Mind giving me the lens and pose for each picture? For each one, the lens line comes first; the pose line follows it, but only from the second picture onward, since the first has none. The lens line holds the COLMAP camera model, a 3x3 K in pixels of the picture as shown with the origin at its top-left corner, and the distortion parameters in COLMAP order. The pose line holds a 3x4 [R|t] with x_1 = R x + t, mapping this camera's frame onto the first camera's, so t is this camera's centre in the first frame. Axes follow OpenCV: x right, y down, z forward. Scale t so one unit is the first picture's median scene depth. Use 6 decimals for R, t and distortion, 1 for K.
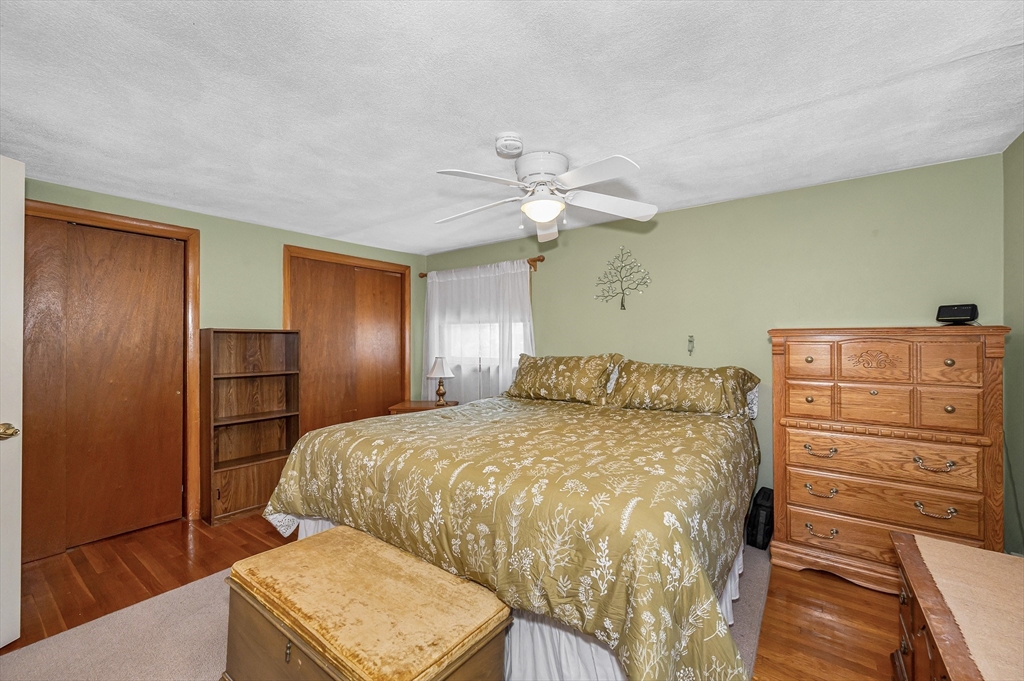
lens RADIAL K [[426.2, 0, 530.4], [0, 426.2, 340.3], [0, 0, 1]] dist [-0.002836, -0.000057]
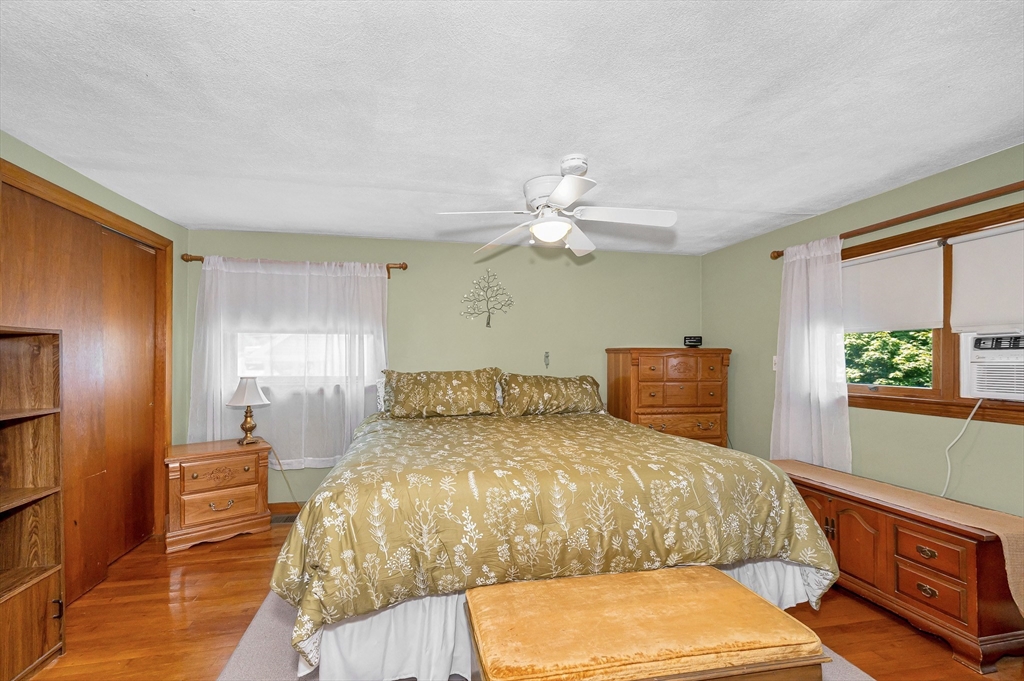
lens RADIAL K [[416.1, 0, 510.1], [0, 416.1, 359.6], [0, 0, 1]] dist [-0.000578, -0.000066]
pose [[0.686533, 0.001408, 0.727097, -0.554194], [-0.002287, 0.999997, 0.000224, 0.010872], [-0.727095, -0.001817, 0.686534, 0.254696]]
